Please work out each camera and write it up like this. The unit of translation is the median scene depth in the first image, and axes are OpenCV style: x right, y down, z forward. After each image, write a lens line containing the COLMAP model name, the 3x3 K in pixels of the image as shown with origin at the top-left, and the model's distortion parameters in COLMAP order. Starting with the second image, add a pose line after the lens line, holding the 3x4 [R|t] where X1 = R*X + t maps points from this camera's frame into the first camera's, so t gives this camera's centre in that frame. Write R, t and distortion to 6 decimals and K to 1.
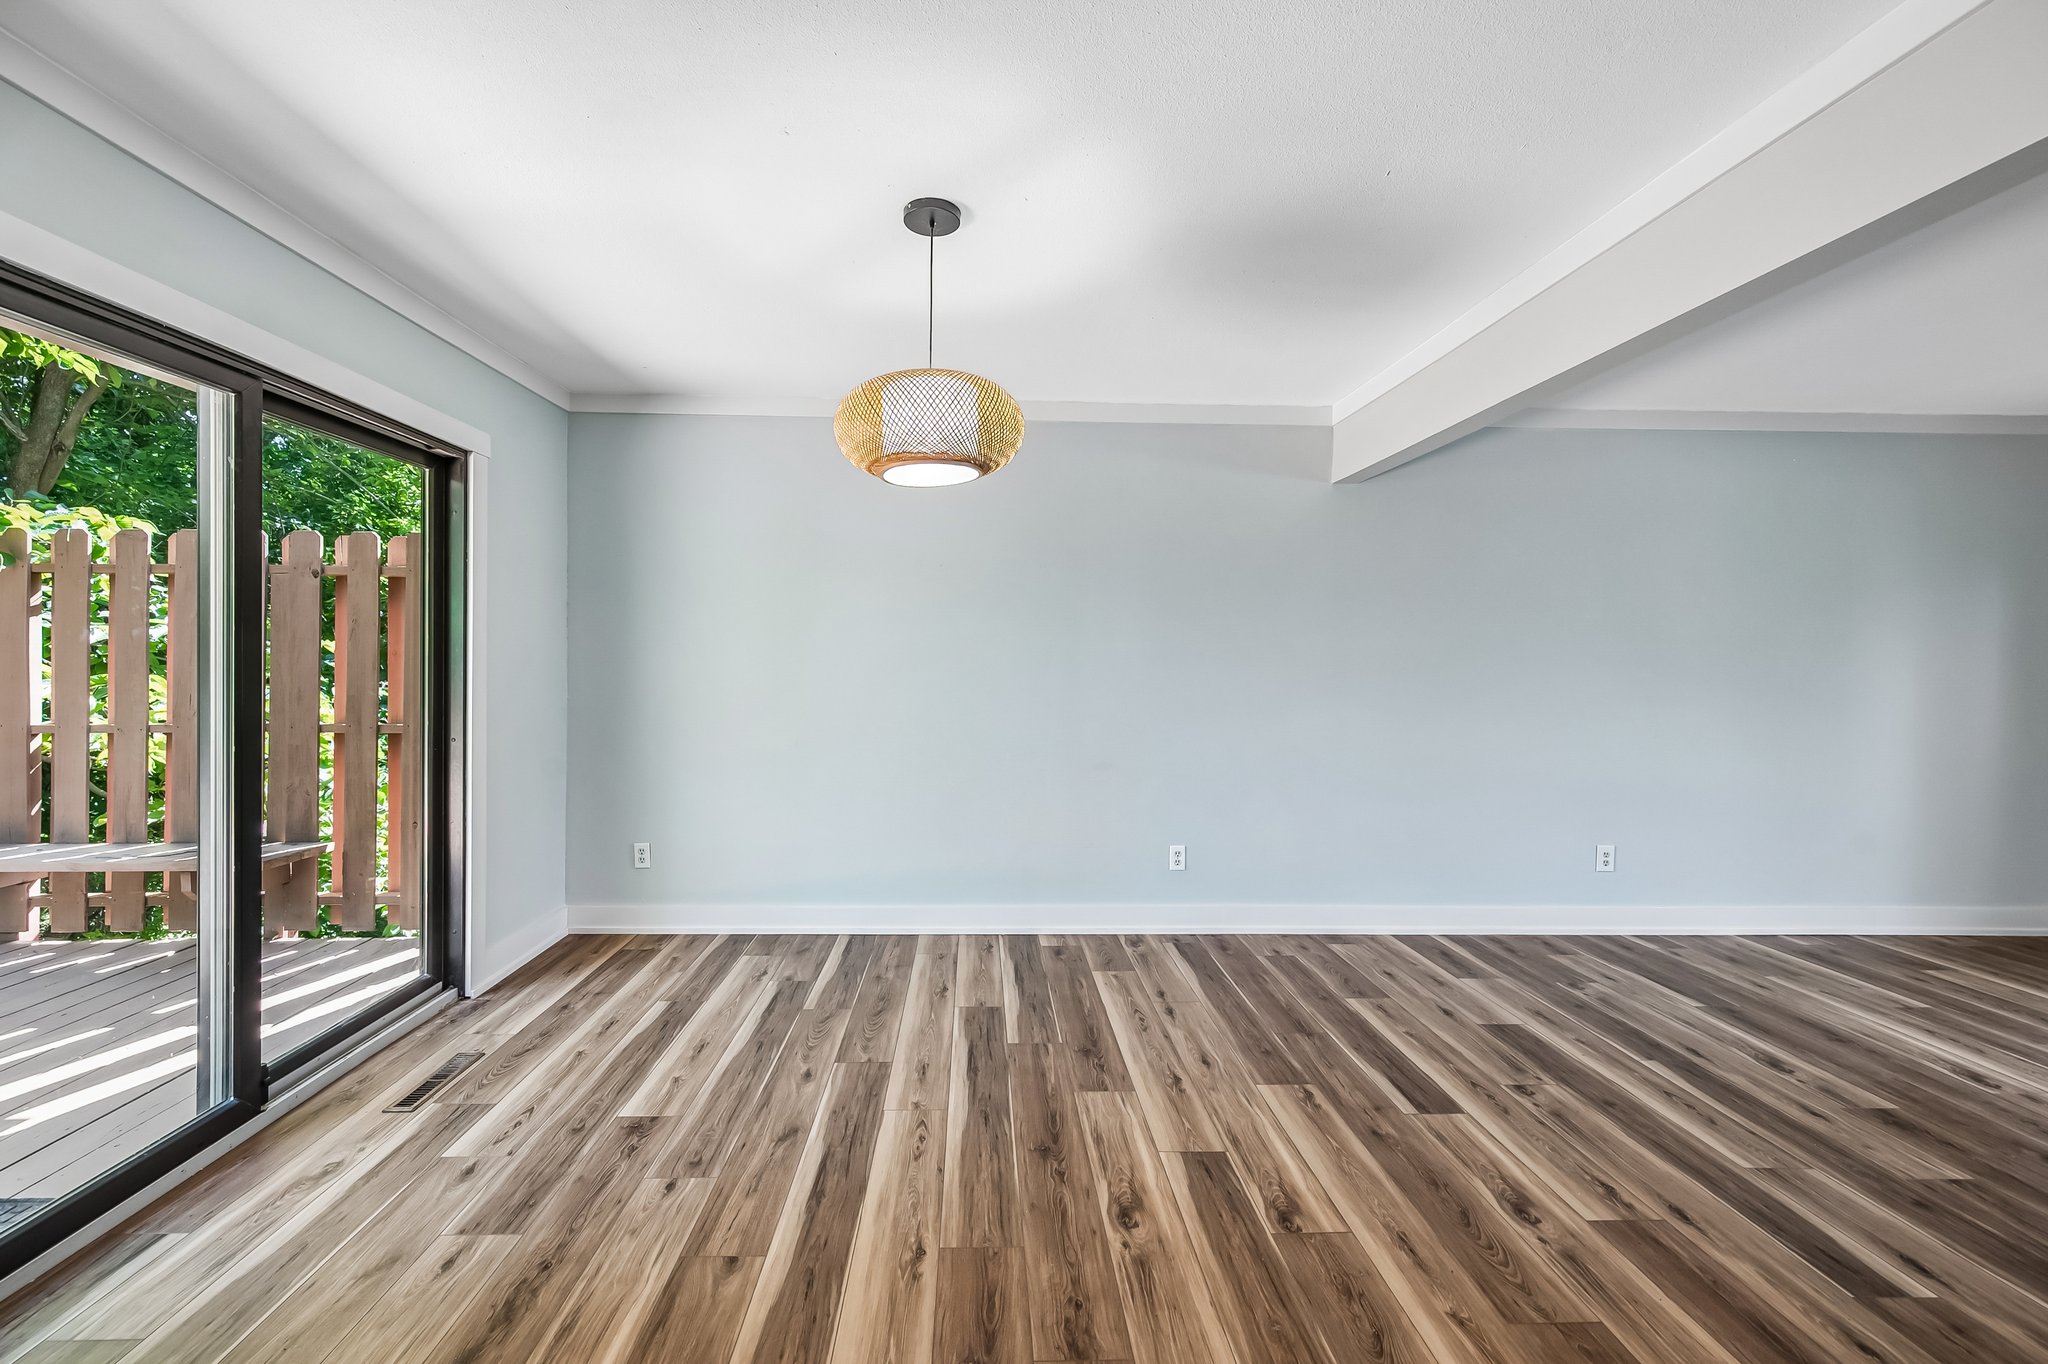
lens RADIAL K [[826.4, 0, 994.7], [0, 826.4, 656.9], [0, 0, 1]] dist [-0.000265, -0.000401]
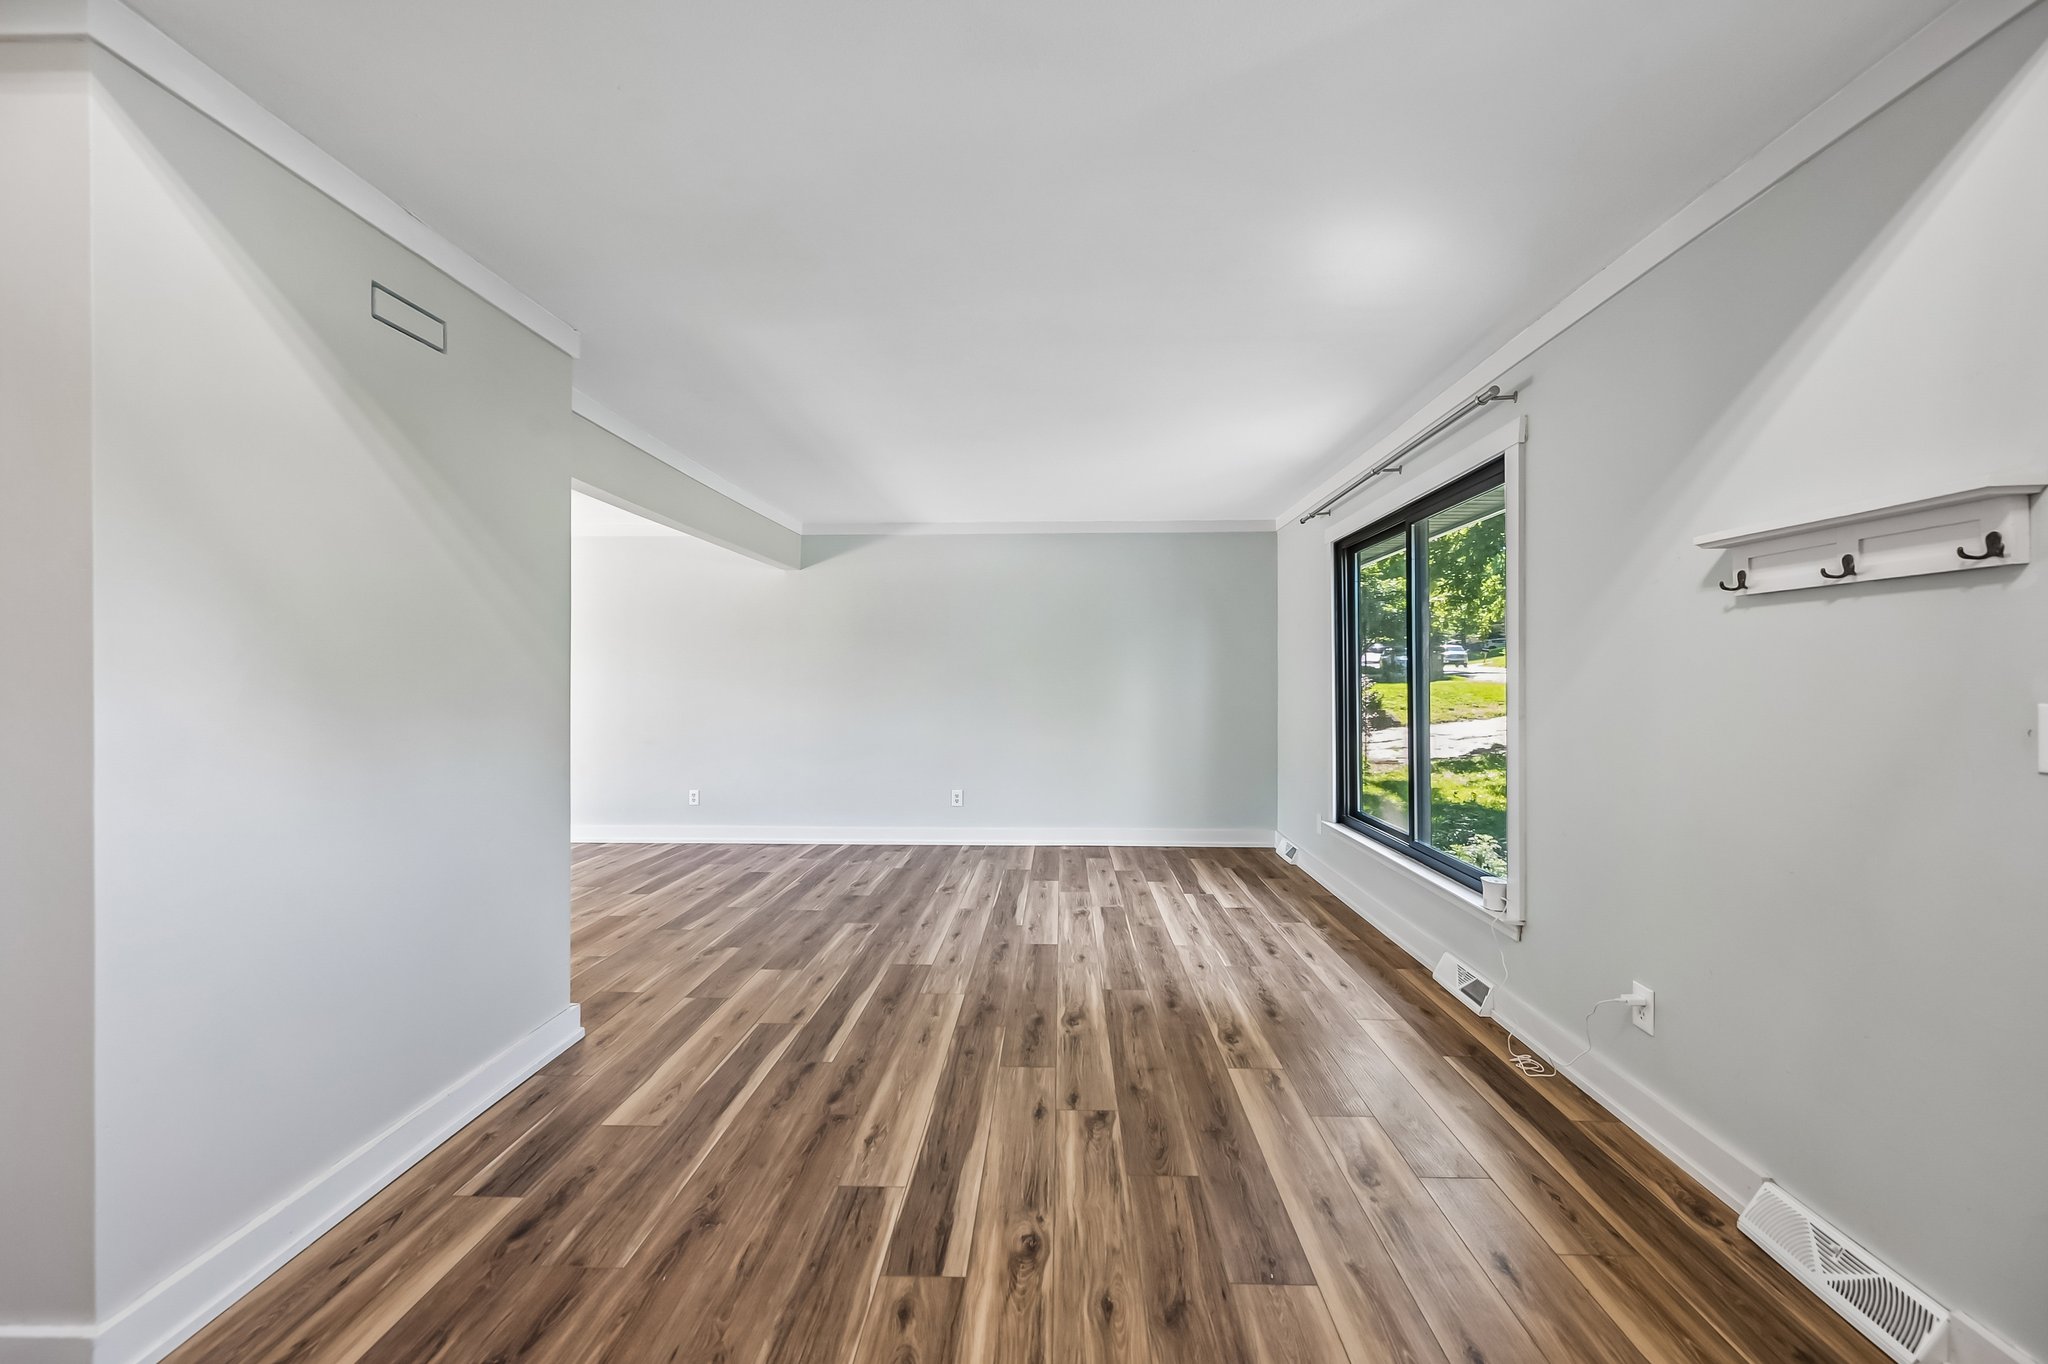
lens RADIAL K [[820.1, 0, 1038.4], [0, 820.1, 681.3], [0, 0, 1]] dist [-0.000125, 0.000010]
pose [[0.998382, -0.008767, -0.056188, 1.296563], [0.008968, 0.999954, 0.003325, 0.017002], [0.056157, -0.003823, 0.998415, -0.777729]]
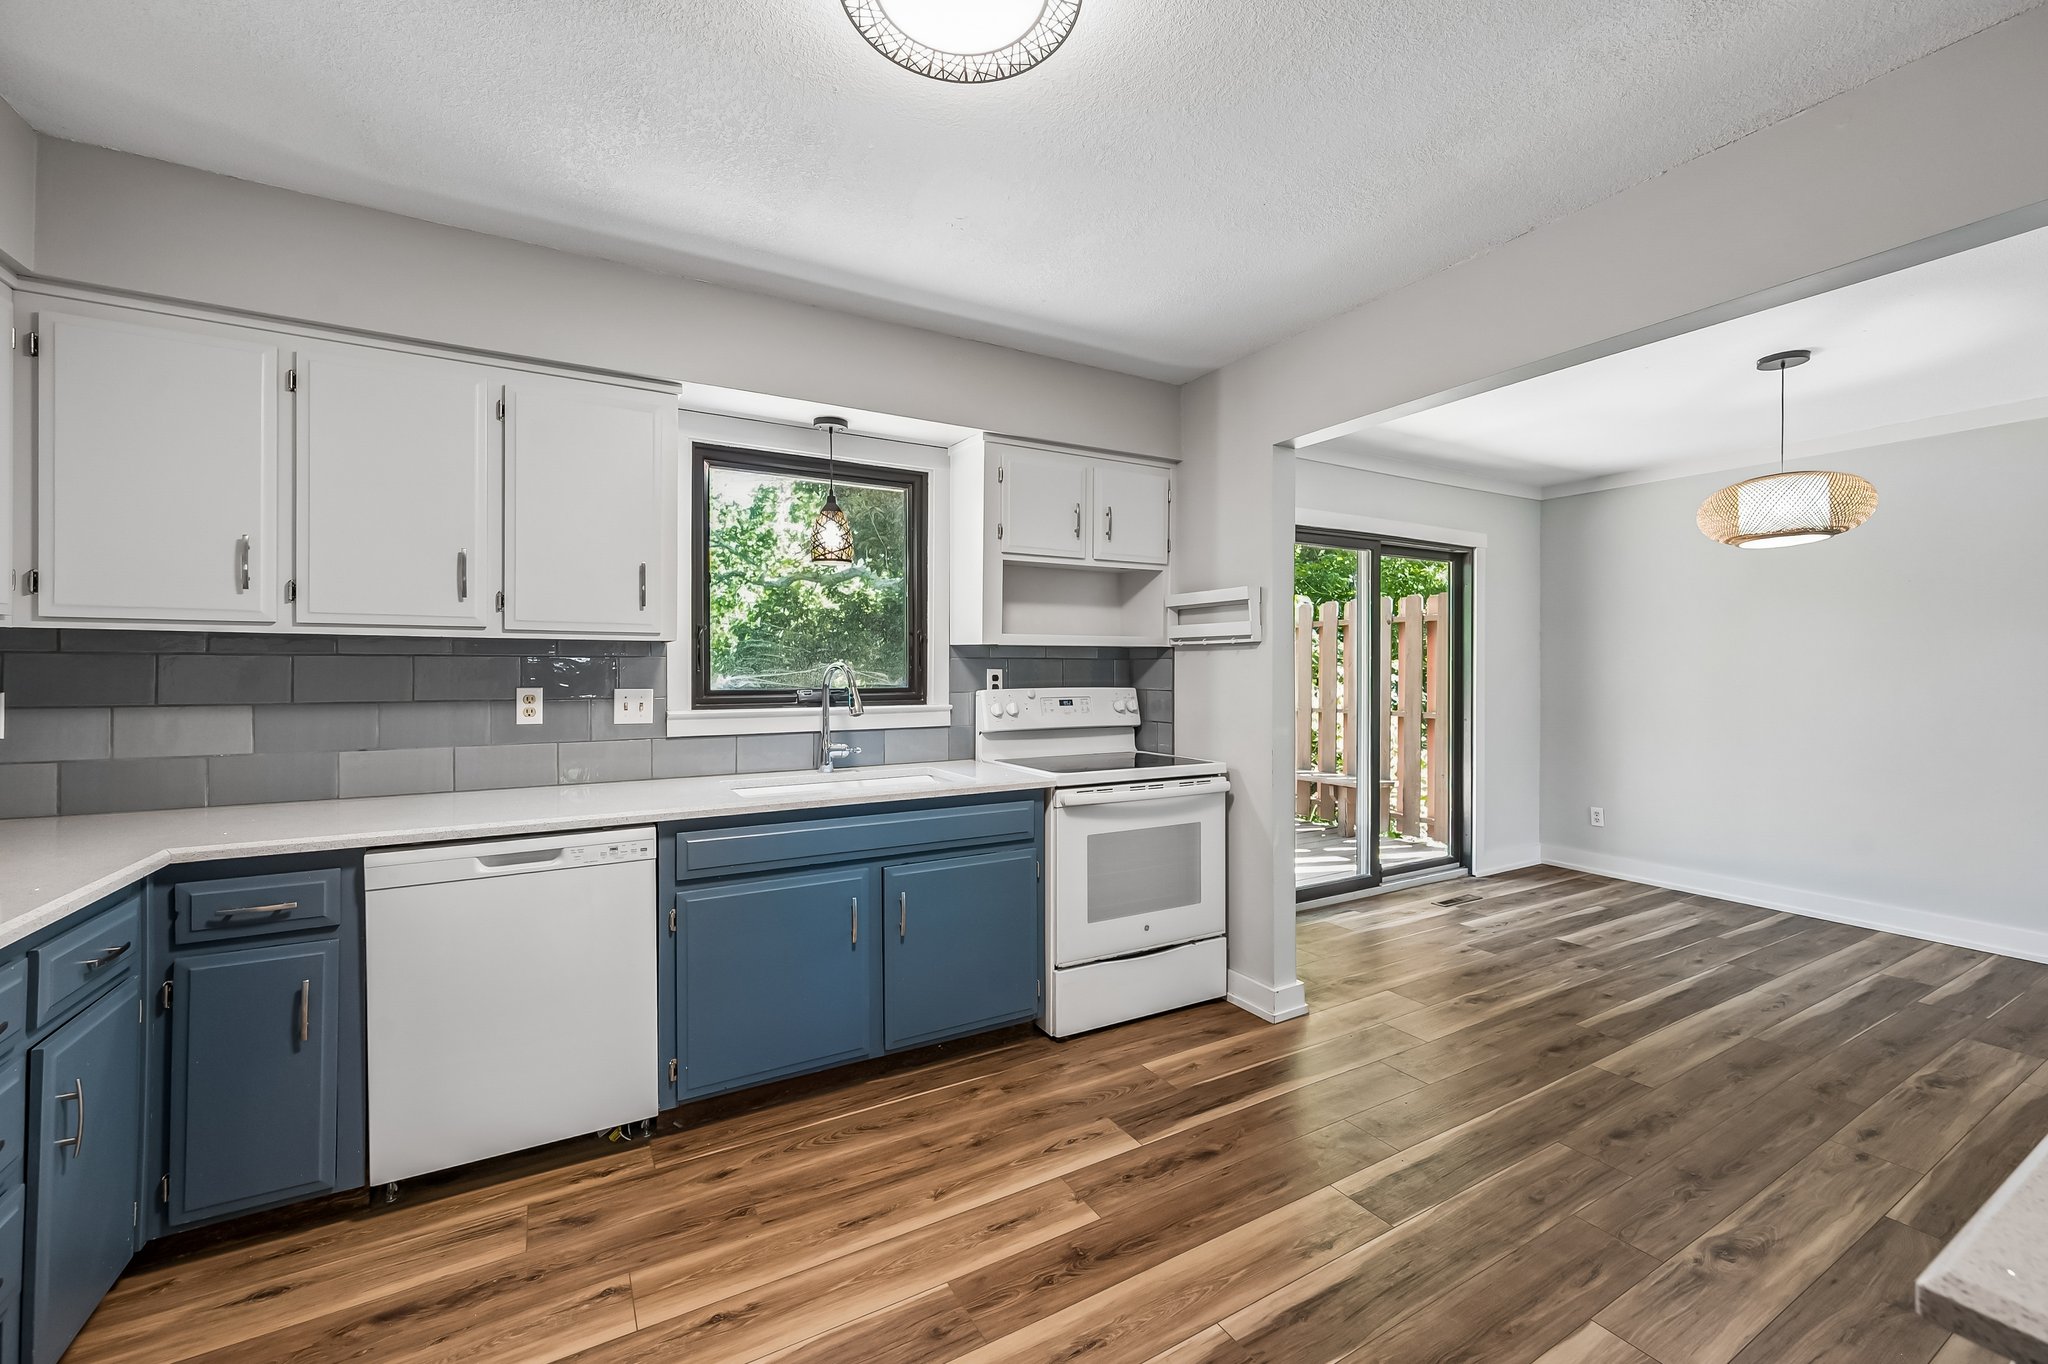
lens RADIAL K [[824.6, 0, 1026.4], [0, 824.6, 674.8], [0, 0, 1]] dist [0.001276, 0.000213]
pose [[0.480642, 0.000937, -0.876916, 0.398449], [0.002710, 0.999993, 0.002554, 0.000383], [0.876913, -0.003604, 0.480636, -0.607543]]
